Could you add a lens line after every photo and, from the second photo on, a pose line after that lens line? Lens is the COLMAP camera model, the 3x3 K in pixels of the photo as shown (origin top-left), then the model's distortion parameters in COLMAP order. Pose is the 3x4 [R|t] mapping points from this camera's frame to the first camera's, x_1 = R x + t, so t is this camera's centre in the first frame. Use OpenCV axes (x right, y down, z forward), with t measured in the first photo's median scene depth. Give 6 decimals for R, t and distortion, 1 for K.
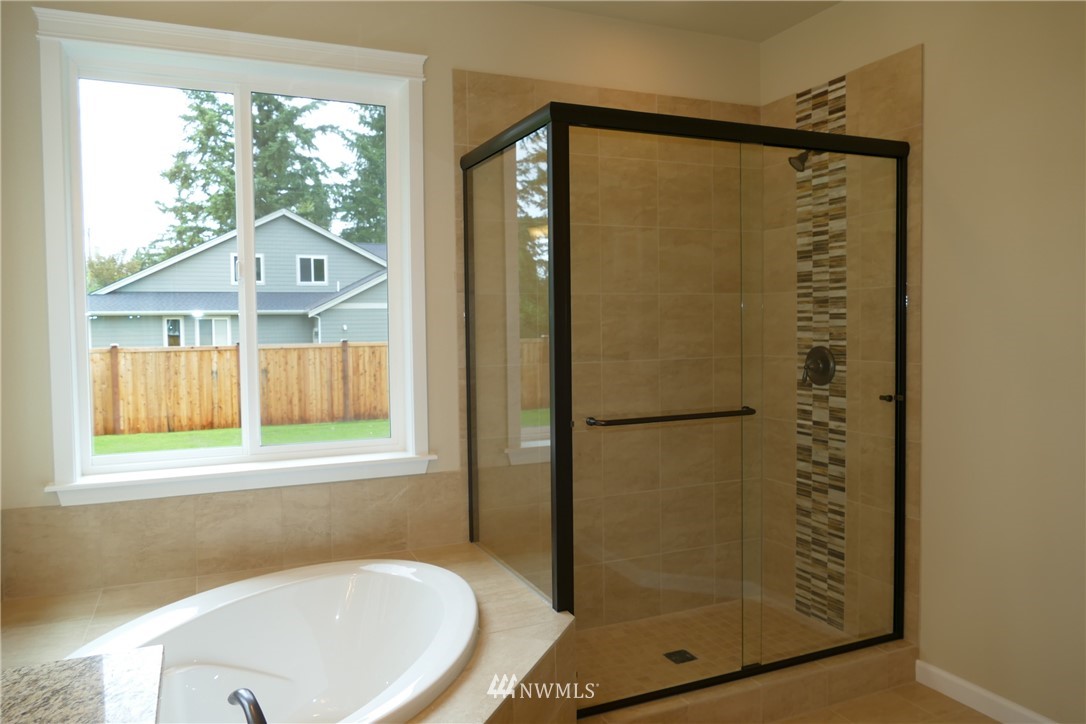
lens RADIAL K [[771.5, 0, 543.0], [0, 771.5, 362.0], [0, 0, 1]] dist [-0.021818, 0.000437]
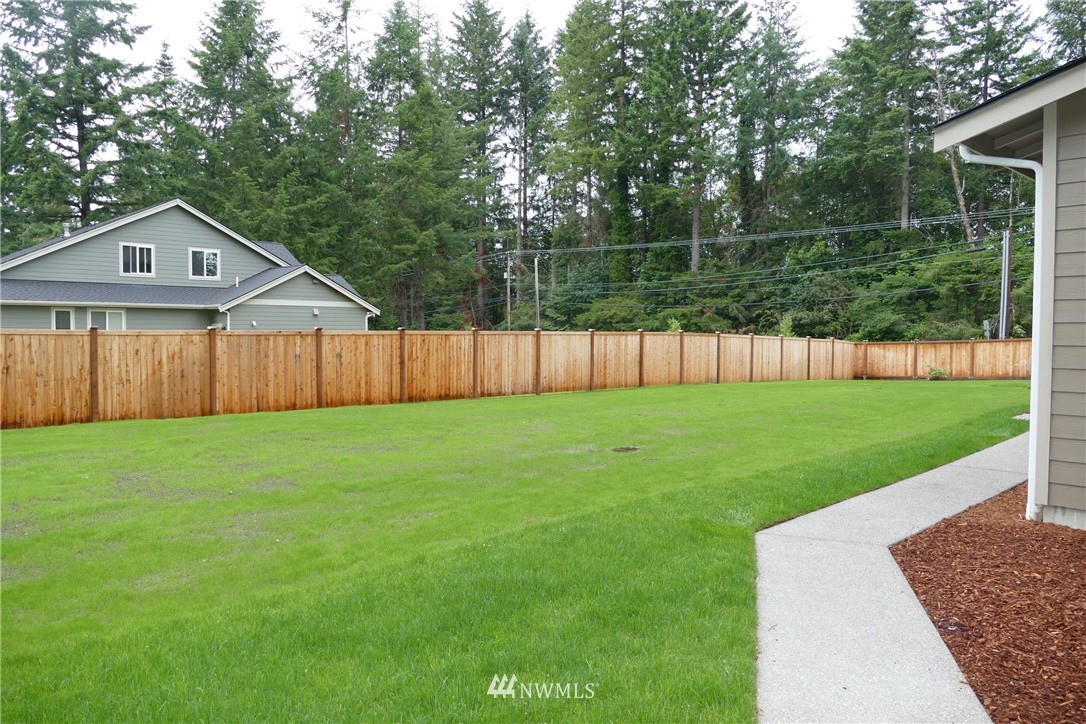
lens RADIAL K [[771.5, 0, 543.0], [0, 771.5, 362.0], [0, 0, 1]] dist [-0.021818, 0.000437]
pose [[0.945043, 0.002494, 0.326936, -0.458153], [0.001938, 0.999911, -0.013229, 0.036584], [-0.326940, 0.013136, 0.944954, -0.103244]]
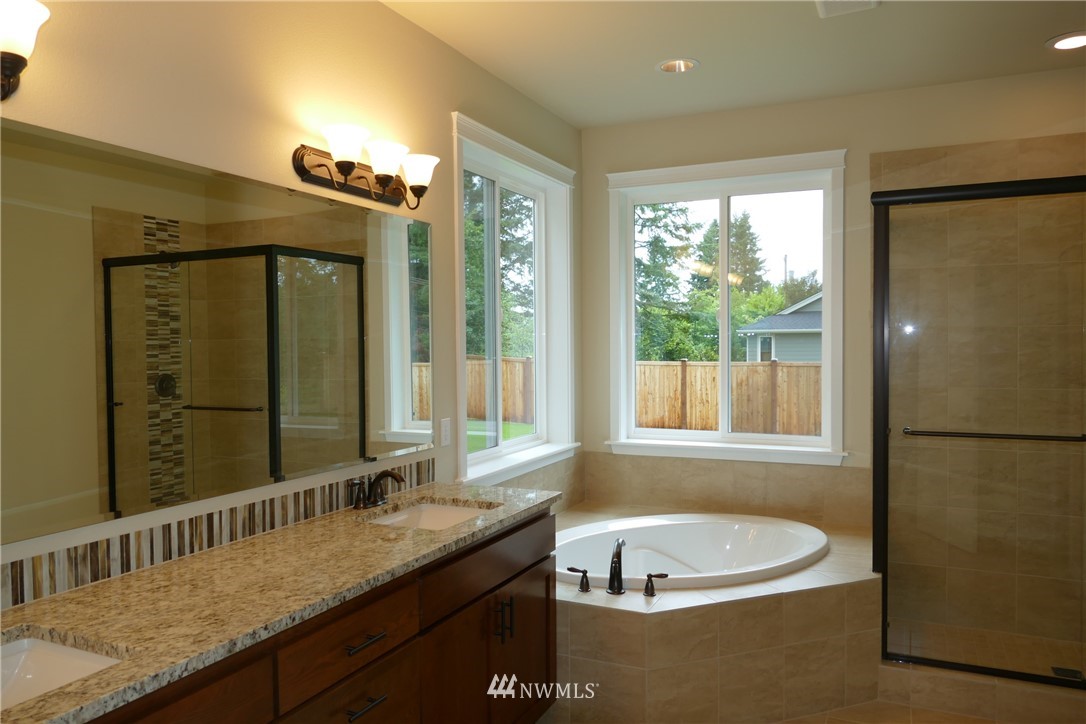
lens RADIAL K [[771.5, 0, 543.0], [0, 771.5, 362.0], [0, 0, 1]] dist [-0.021818, 0.000437]
pose [[0.660350, 0.025165, -0.750536, 0.089135], [-0.040201, 0.999190, -0.001869, -0.001670], [0.749881, 0.031407, 0.660827, -0.044761]]
